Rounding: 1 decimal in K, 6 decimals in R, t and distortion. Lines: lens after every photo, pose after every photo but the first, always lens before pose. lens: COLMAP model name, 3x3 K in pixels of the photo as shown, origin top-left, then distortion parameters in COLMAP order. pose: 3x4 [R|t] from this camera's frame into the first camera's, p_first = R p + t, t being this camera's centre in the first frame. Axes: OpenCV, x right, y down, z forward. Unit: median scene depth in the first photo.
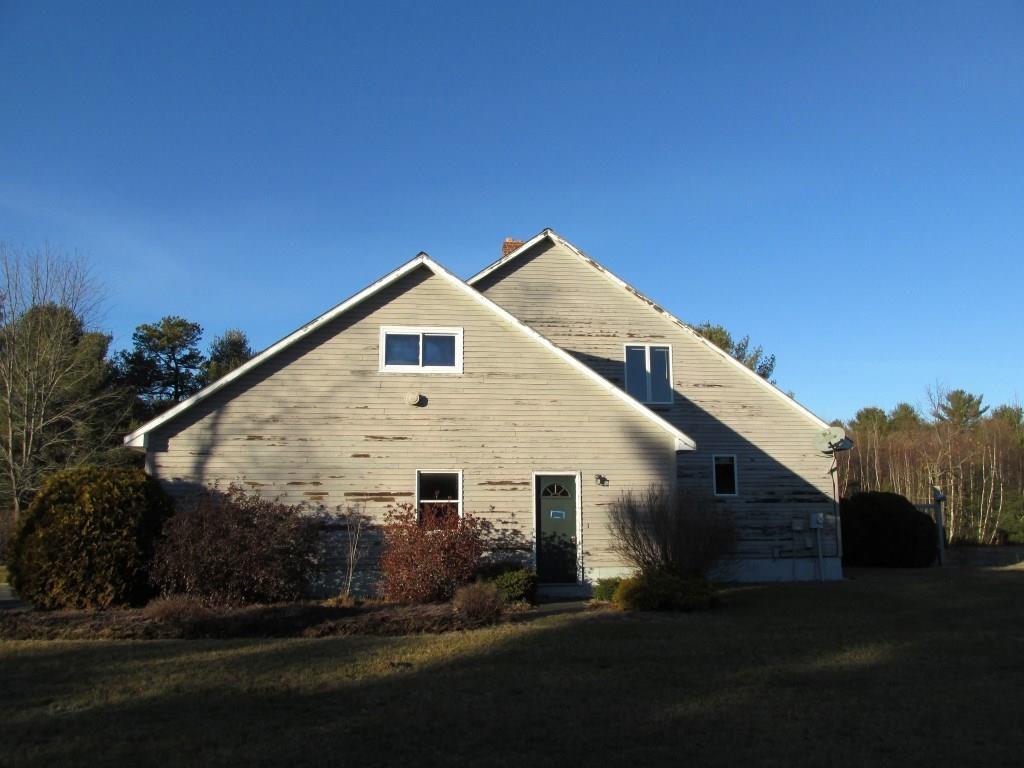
lens RADIAL K [[845.3, 0, 511.6], [0, 845.3, 382.8], [0, 0, 1]] dist [0.001841, 0.002818]
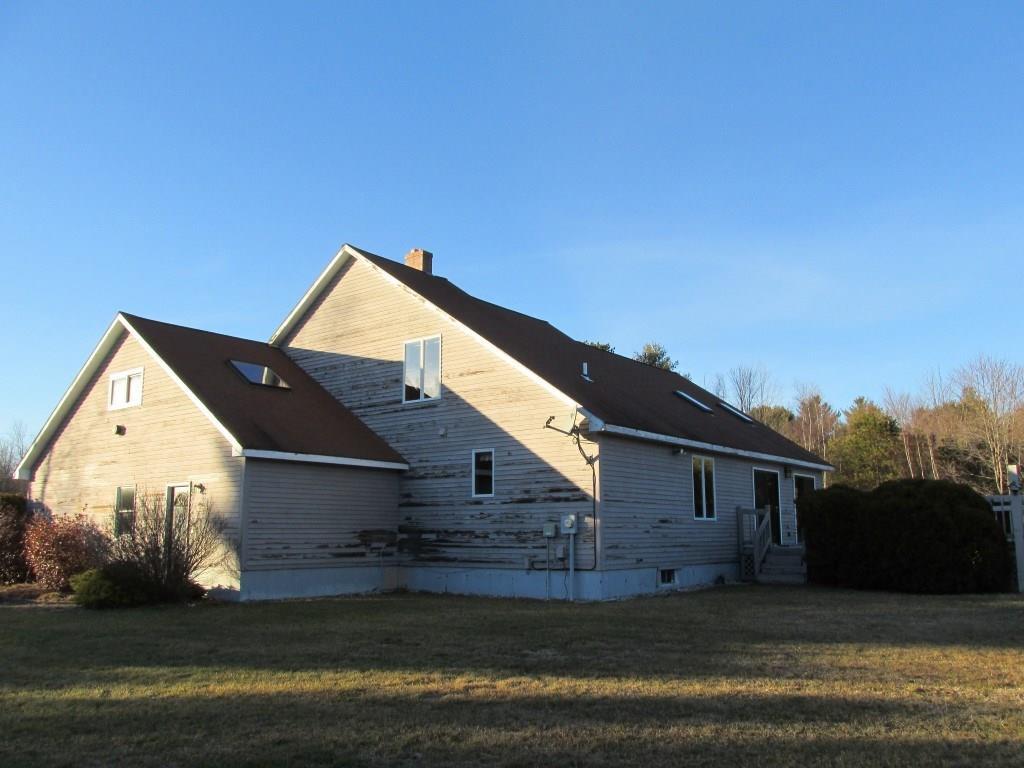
lens RADIAL K [[845.3, 0, 511.5], [0, 845.3, 386.2], [0, 0, 1]] dist [0.001841, 0.002818]
pose [[0.691753, -0.120096, -0.712078, 0.906034], [0.120403, 0.991453, -0.050247, 0.067495], [0.712026, -0.050978, 0.700300, 0.410647]]
